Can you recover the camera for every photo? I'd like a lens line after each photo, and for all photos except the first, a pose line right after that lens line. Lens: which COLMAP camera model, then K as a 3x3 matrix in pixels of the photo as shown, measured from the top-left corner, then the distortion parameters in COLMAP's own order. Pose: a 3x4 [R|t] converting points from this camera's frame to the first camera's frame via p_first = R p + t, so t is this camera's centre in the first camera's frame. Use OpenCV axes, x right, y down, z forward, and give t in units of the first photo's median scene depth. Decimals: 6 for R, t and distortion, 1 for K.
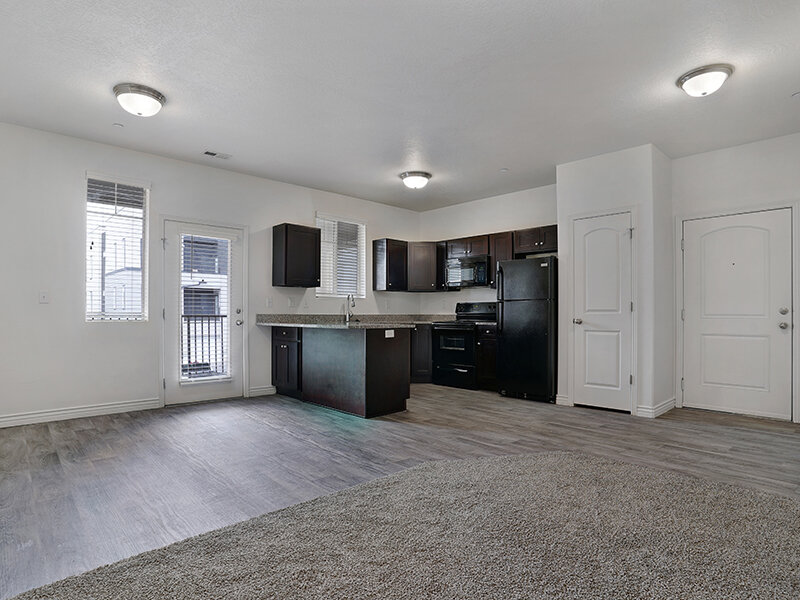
lens RADIAL K [[445.2, 0, 394.8], [0, 445.2, 291.9], [0, 0, 1]] dist [-0.078118, 0.033095]
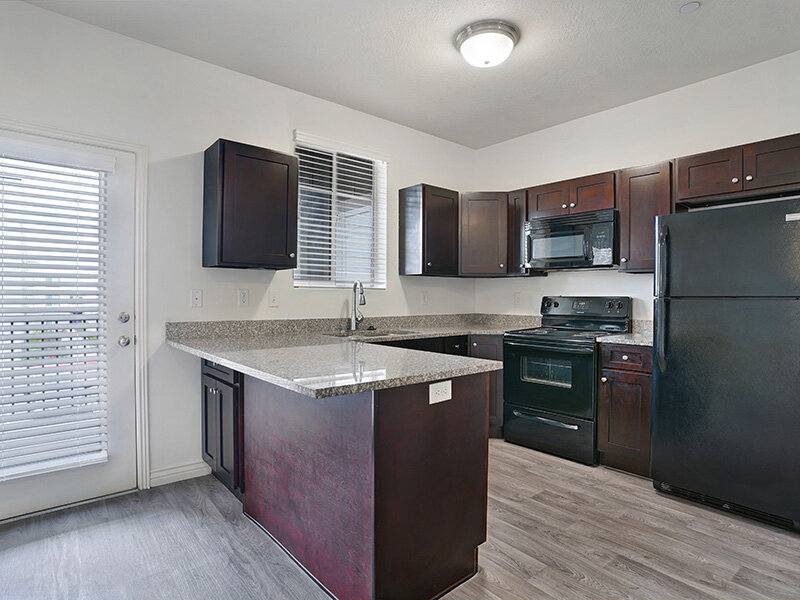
lens RADIAL K [[445.2, 0, 394.8], [0, 445.2, 291.9], [0, 0, 1]] dist [-0.078118, 0.033095]
pose [[0.998045, 0.002787, -0.062430, -0.019172], [-0.000414, 0.999278, 0.037989, -0.003189], [0.062491, -0.037888, 0.997326, 0.433705]]
